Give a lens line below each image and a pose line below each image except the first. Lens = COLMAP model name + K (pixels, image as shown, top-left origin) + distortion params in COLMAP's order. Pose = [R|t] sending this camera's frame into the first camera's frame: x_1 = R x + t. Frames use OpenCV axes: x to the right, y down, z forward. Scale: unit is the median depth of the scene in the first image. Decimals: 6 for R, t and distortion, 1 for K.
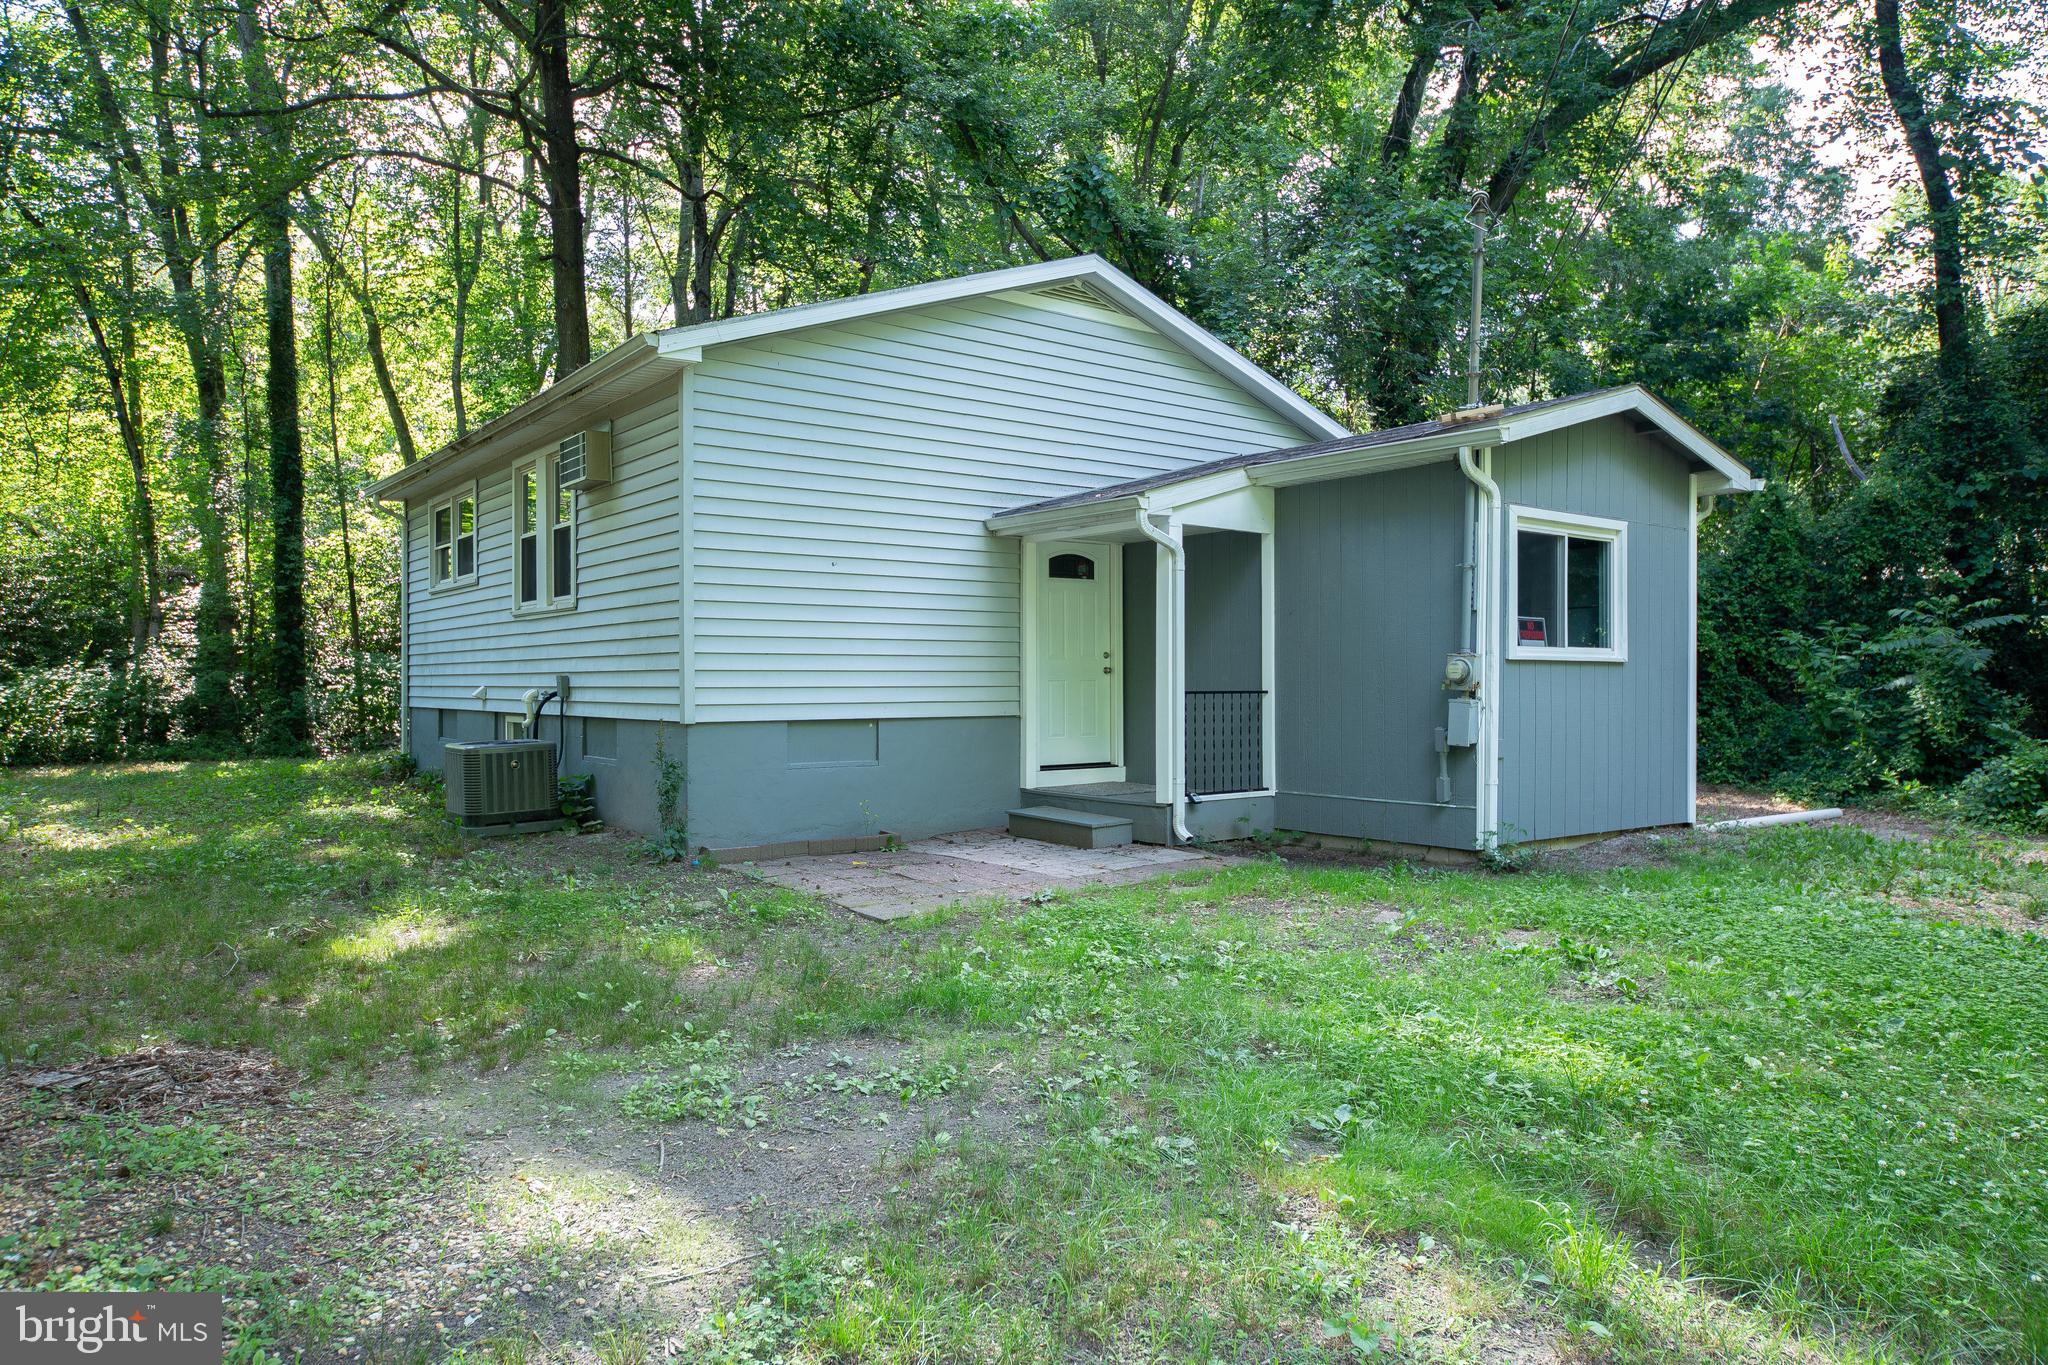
lens RADIAL K [[1326.9, 0, 1011.0], [0, 1326.9, 686.6], [0, 0, 1]] dist [-0.000762, -0.002525]
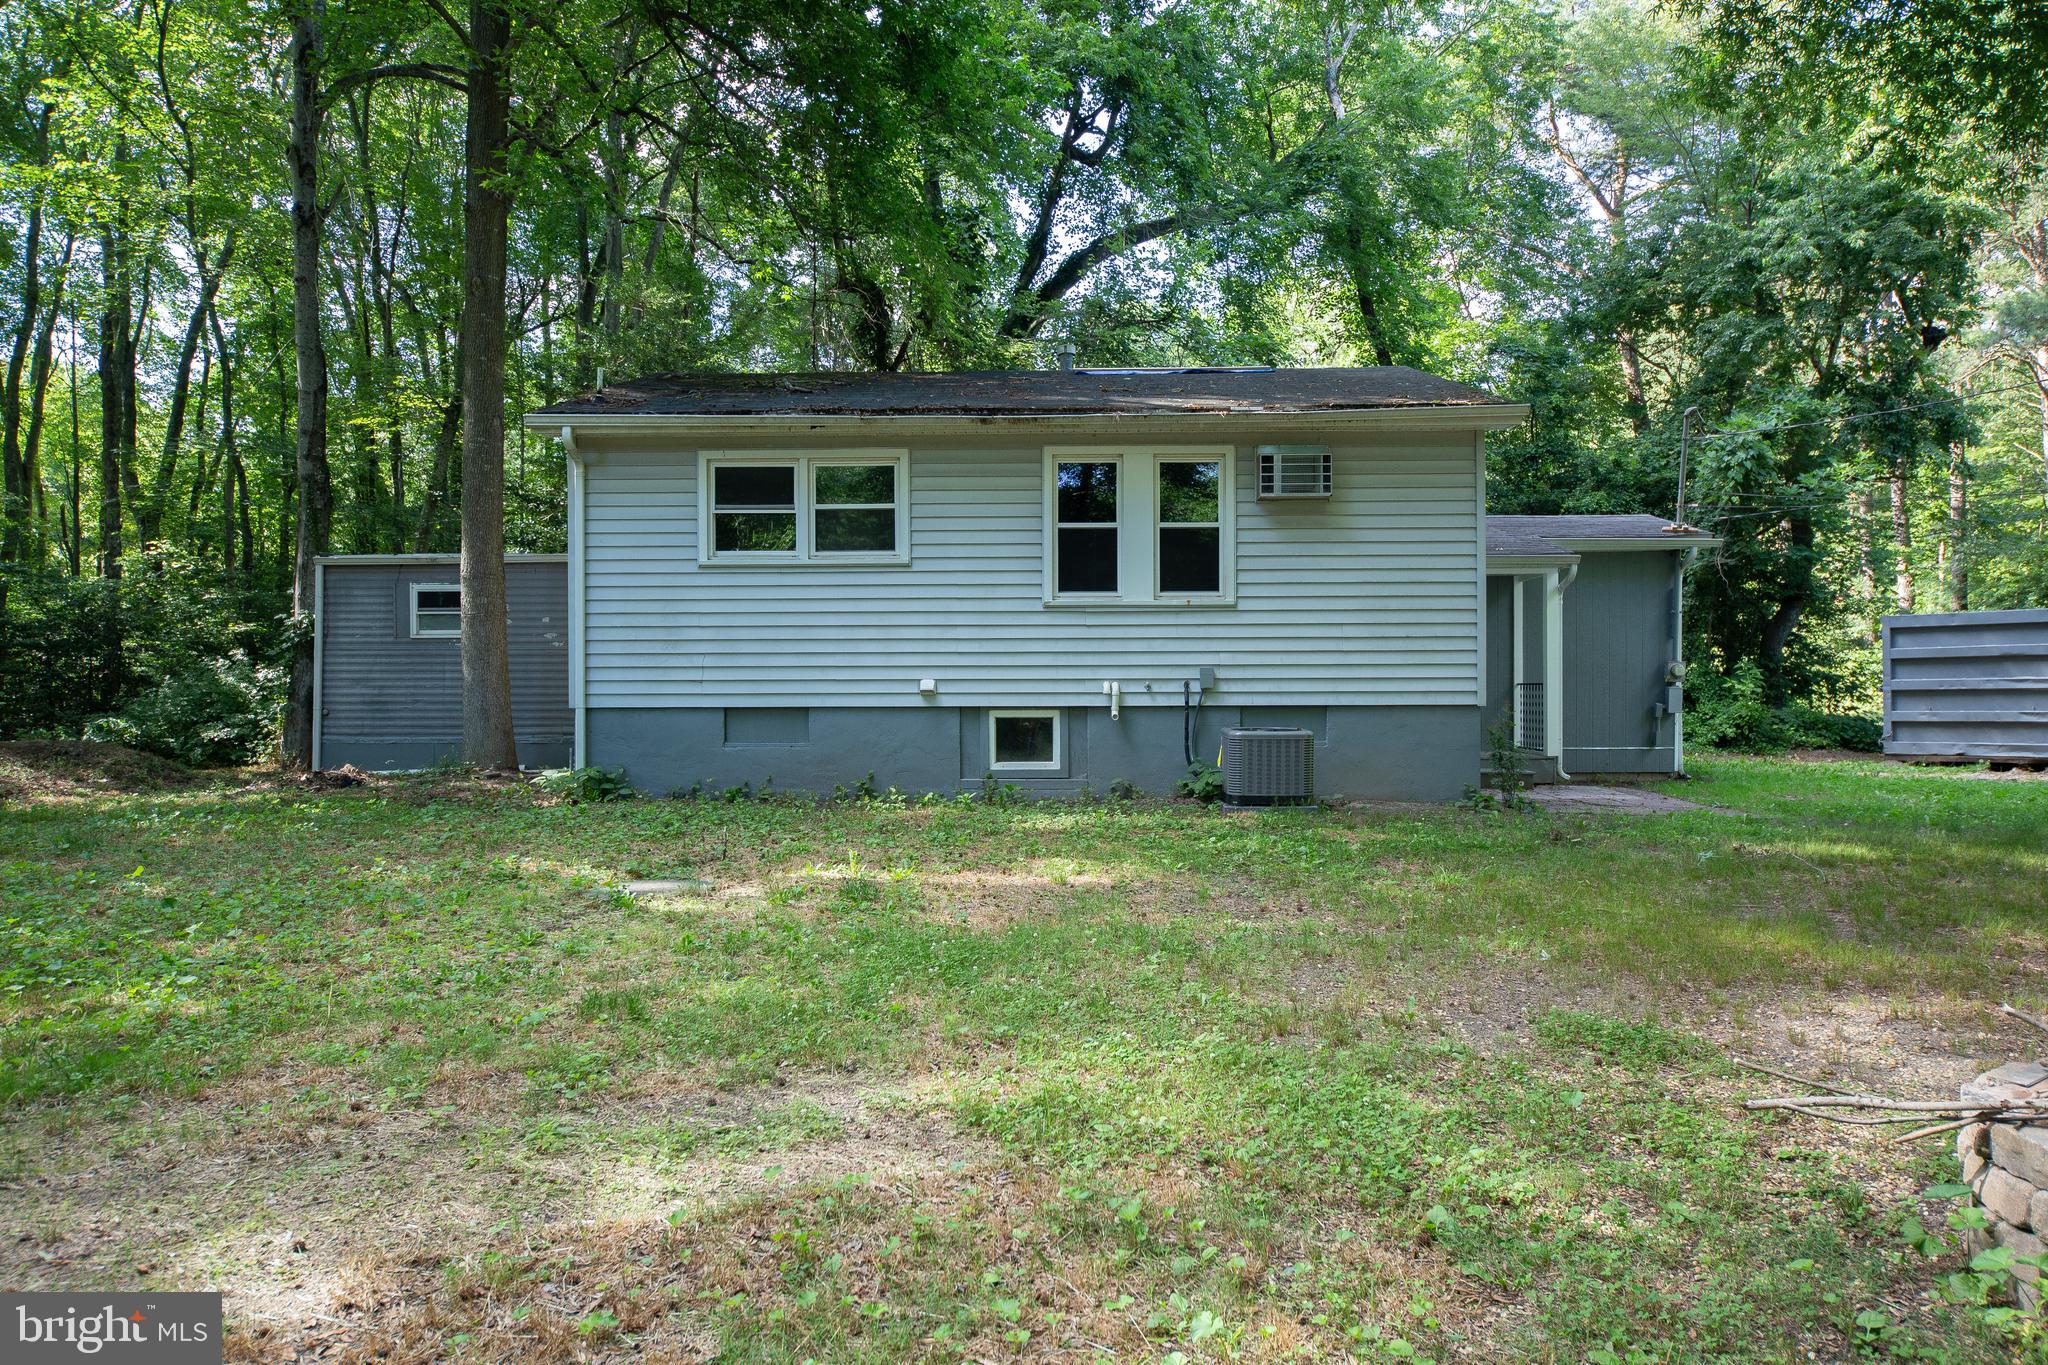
lens RADIAL K [[1348.0, 0, 1017.3], [0, 1348.0, 692.4], [0, 0, 1]] dist [0.004584, -0.001802]
pose [[0.624330, -0.002311, 0.781158, -1.392218], [0.004912, 0.999987, -0.000968, 0.012519], [-0.781146, 0.004442, 0.624333, 0.485358]]
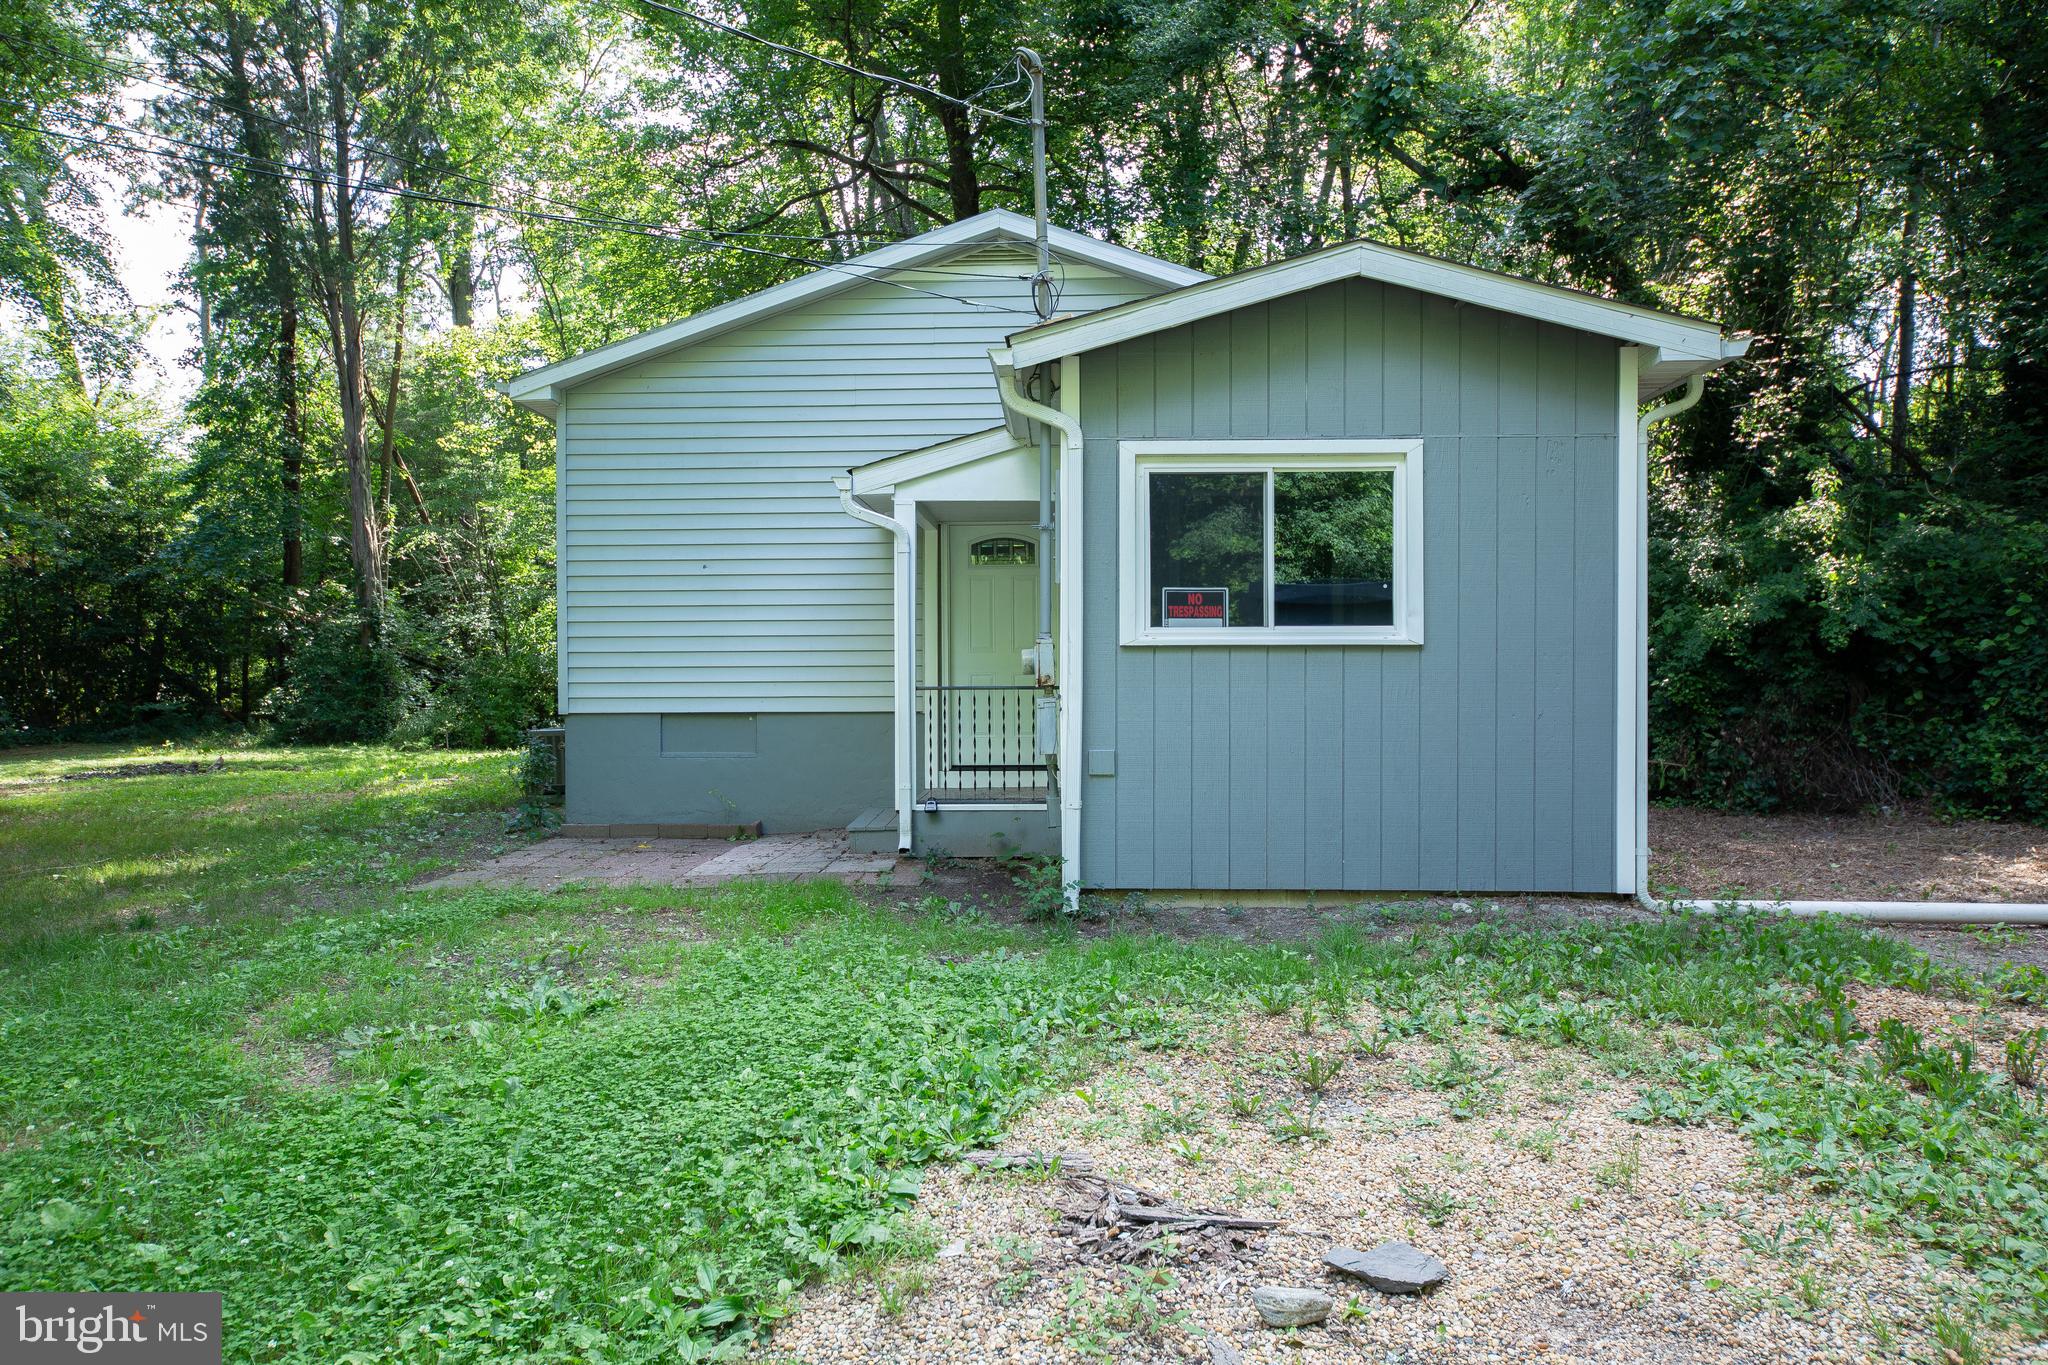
lens RADIAL K [[1326.9, 0, 1011.0], [0, 1326.9, 686.6], [0, 0, 1]] dist [-0.000762, -0.002525]
pose [[0.767461, 0.002213, -0.641091, 0.717805], [0.001493, 0.999985, 0.005239, -0.001139], [0.641094, -0.004977, 0.767447, 0.331651]]
